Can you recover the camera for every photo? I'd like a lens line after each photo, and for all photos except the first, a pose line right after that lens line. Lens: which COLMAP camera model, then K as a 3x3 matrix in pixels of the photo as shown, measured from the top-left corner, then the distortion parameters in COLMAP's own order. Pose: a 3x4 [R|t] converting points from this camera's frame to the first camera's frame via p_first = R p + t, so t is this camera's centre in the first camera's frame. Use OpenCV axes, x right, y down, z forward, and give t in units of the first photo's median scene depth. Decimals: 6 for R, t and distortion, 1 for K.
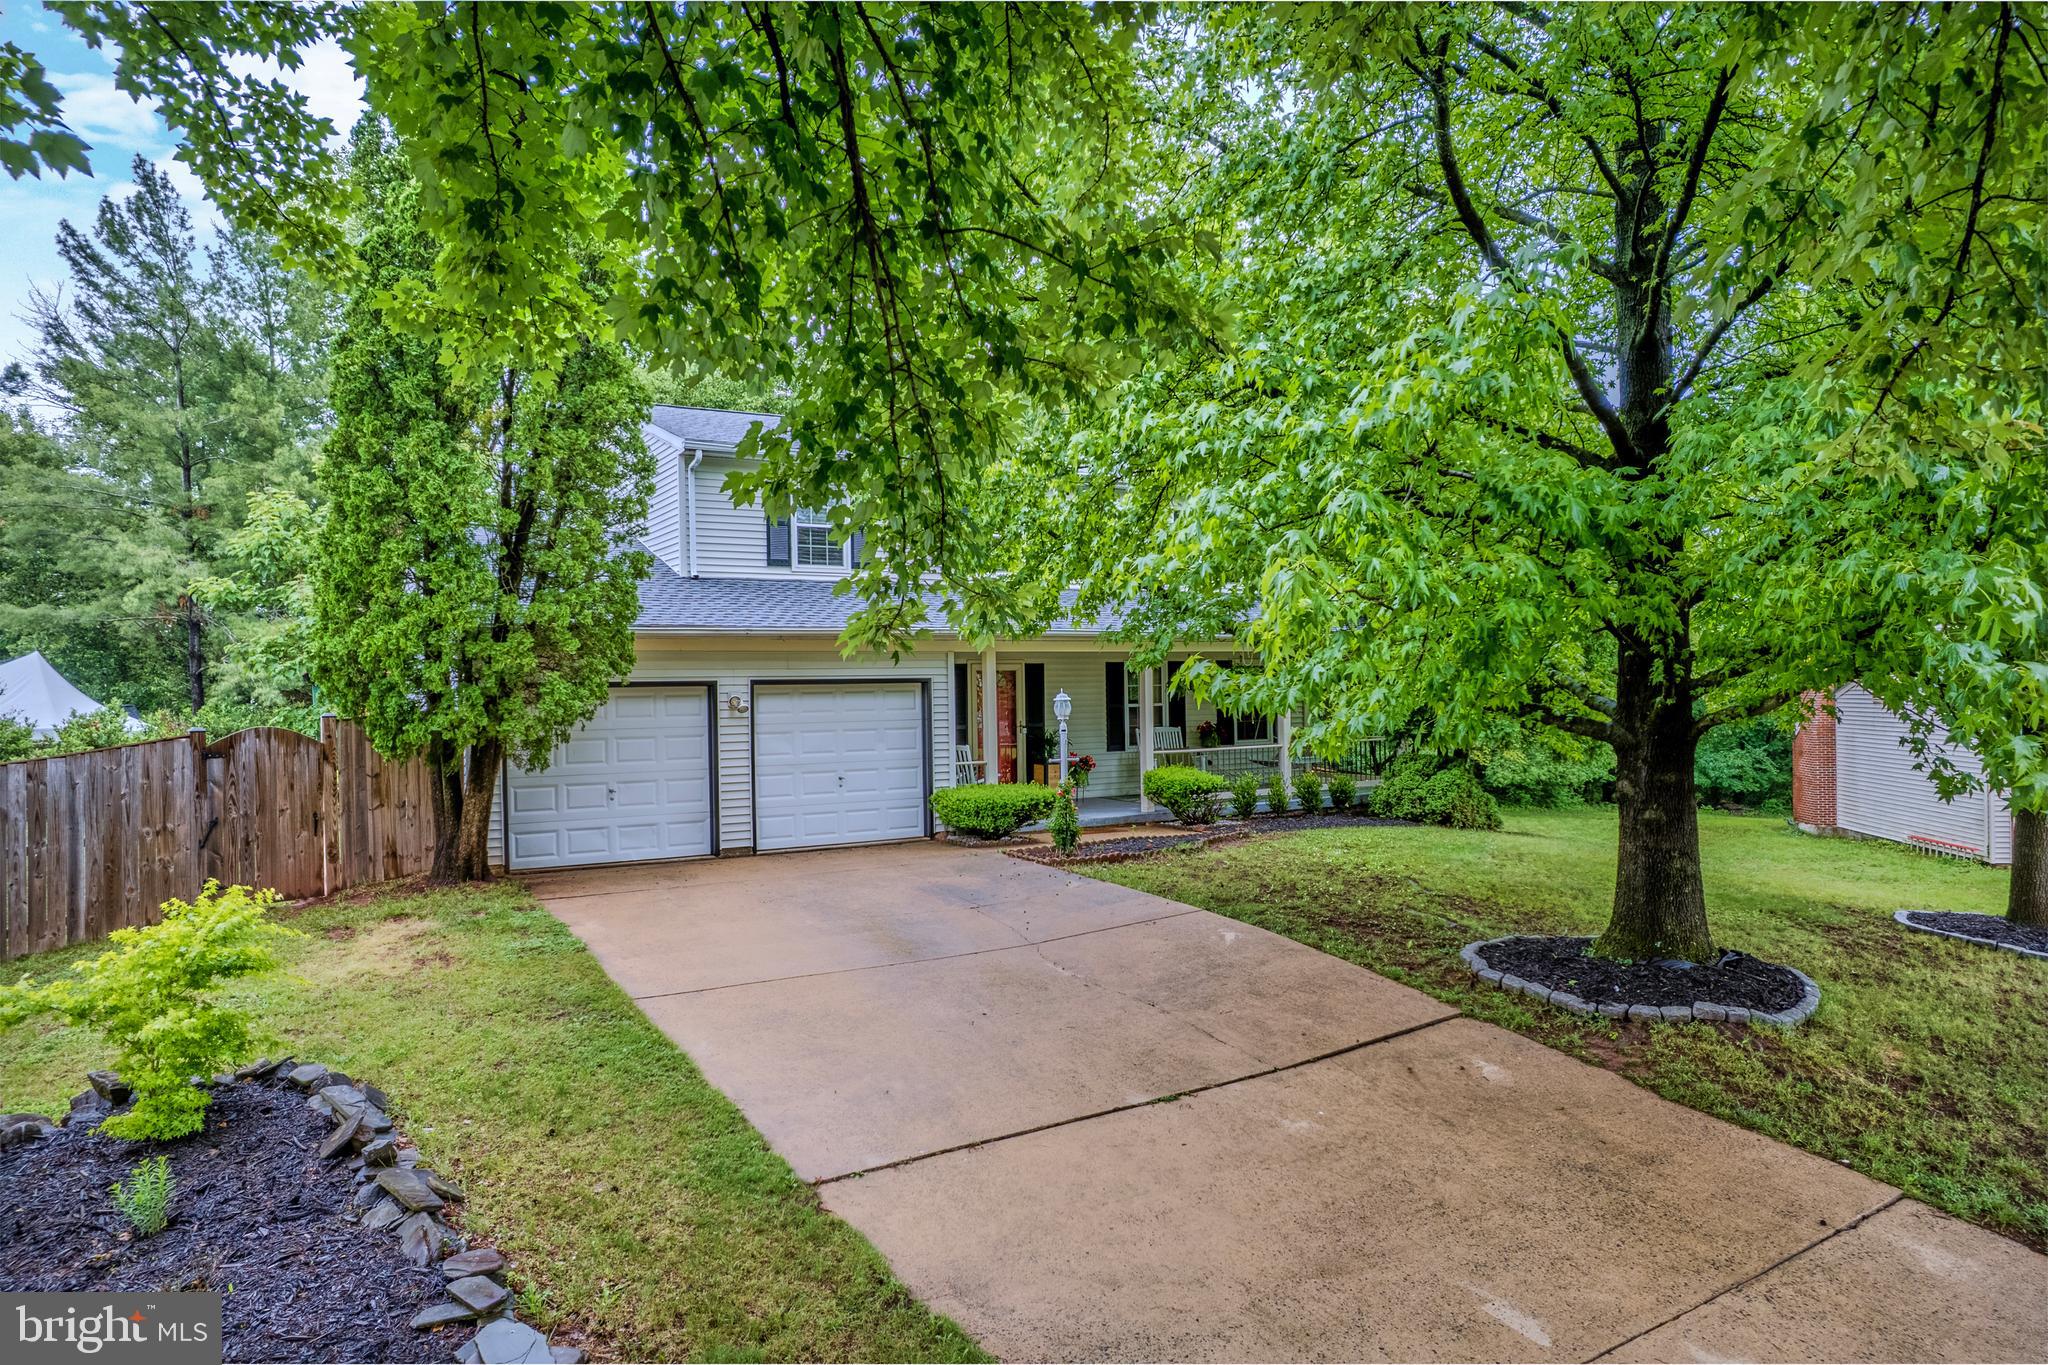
lens RADIAL K [[1305.9, 0, 1024.2], [0, 1305.9, 689.0], [0, 0, 1]] dist [-0.079293, 0.068037]
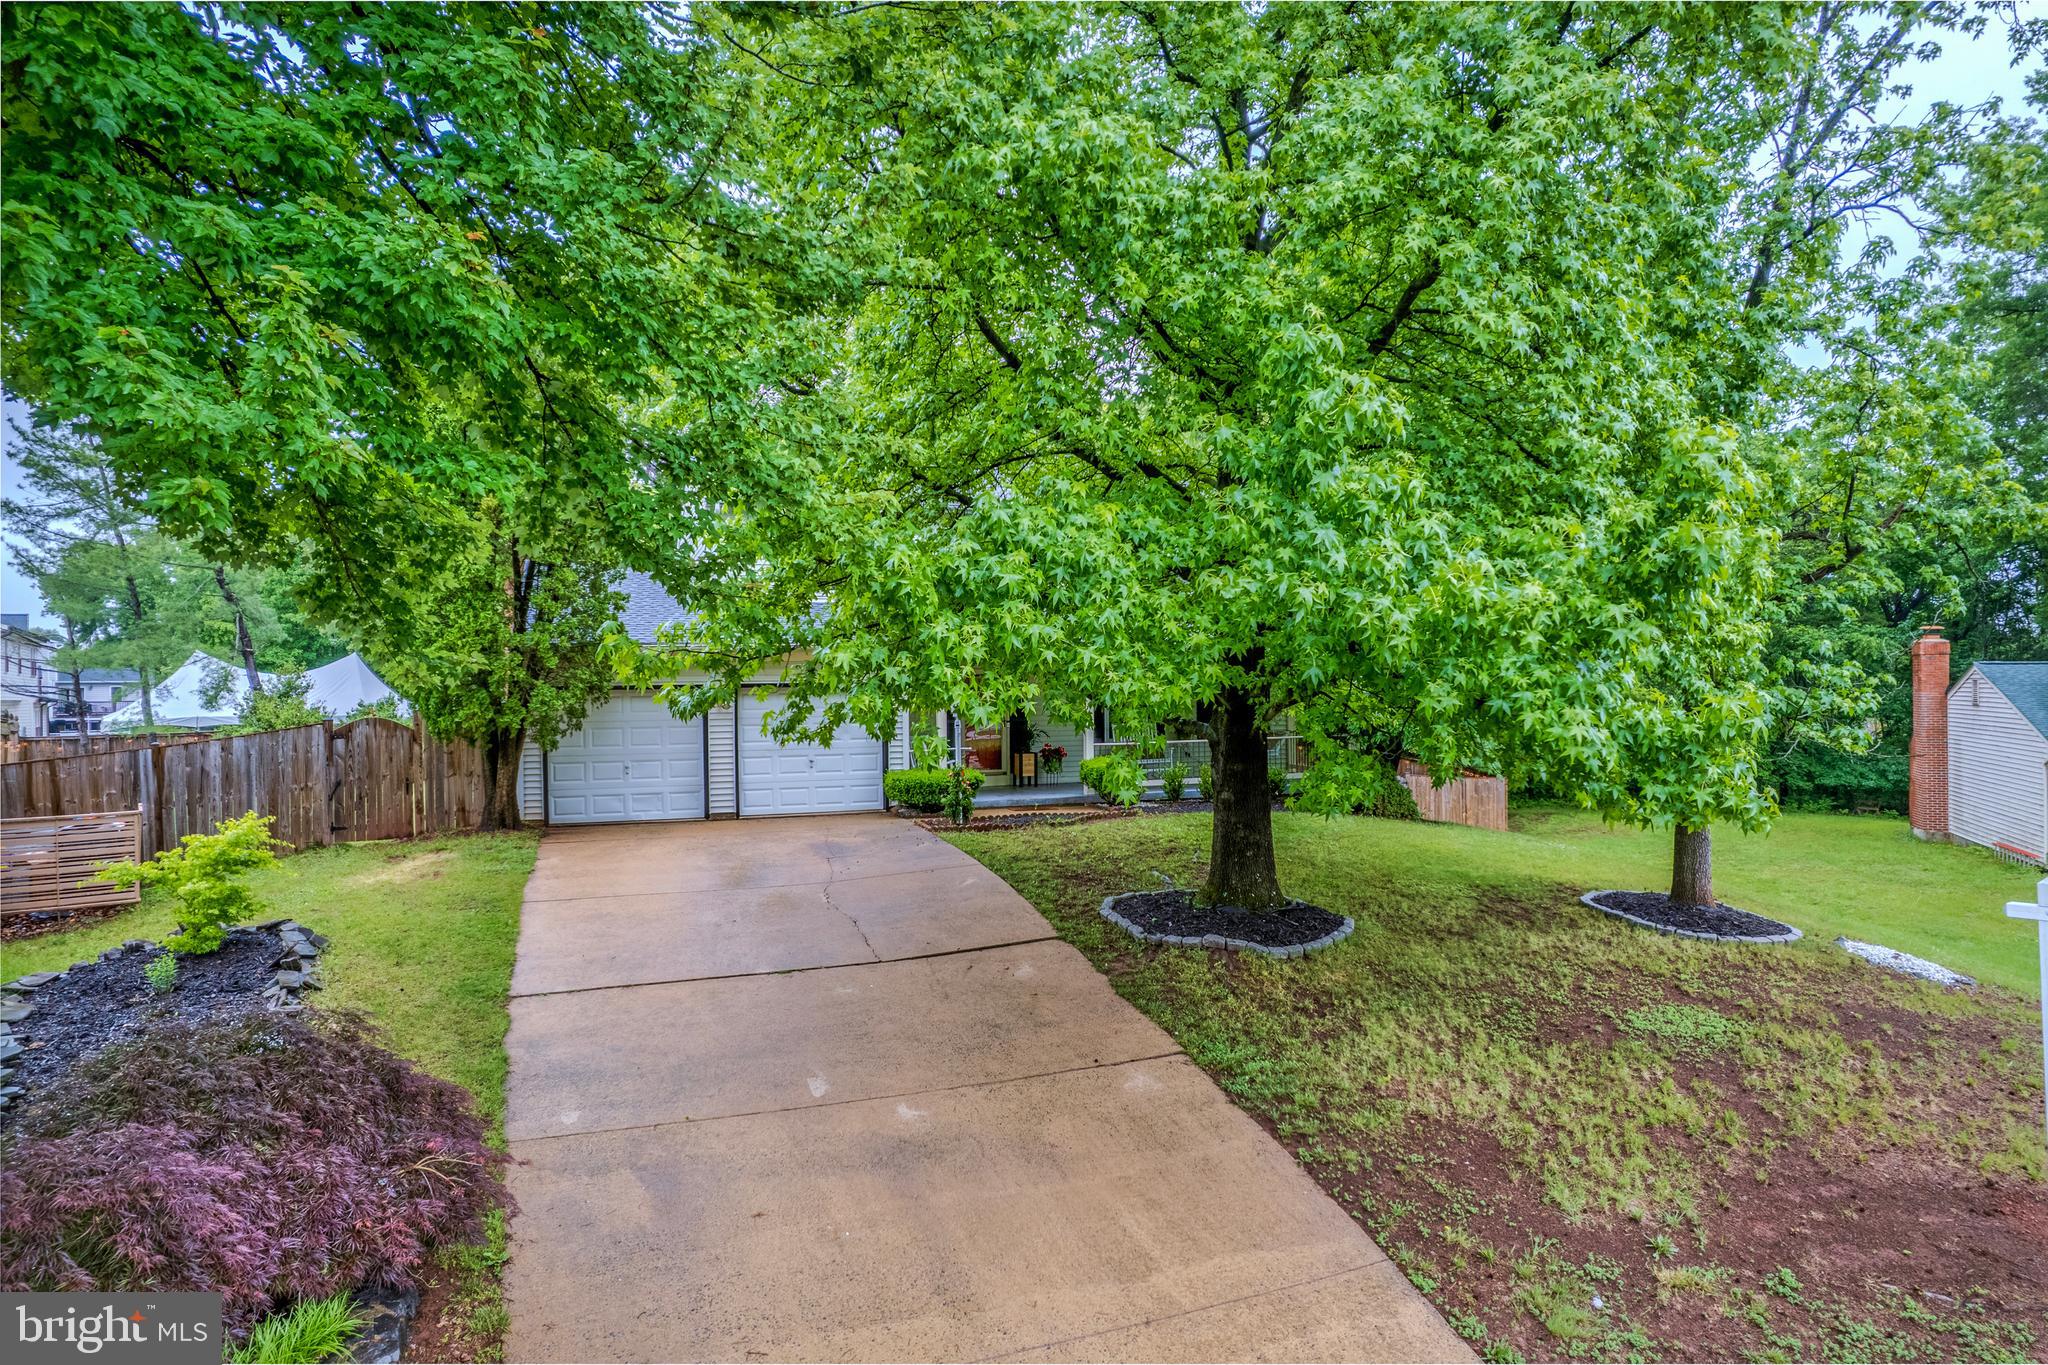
lens RADIAL K [[1294.4, 0, 1029.9], [0, 1294.4, 684.8], [0, 0, 1]] dist [-0.058598, 0.023584]
pose [[0.977797, 0.003598, -0.209523, 0.413321], [-0.003121, 0.999992, 0.002609, -0.012540], [0.209531, -0.001897, 0.977800, -0.235142]]
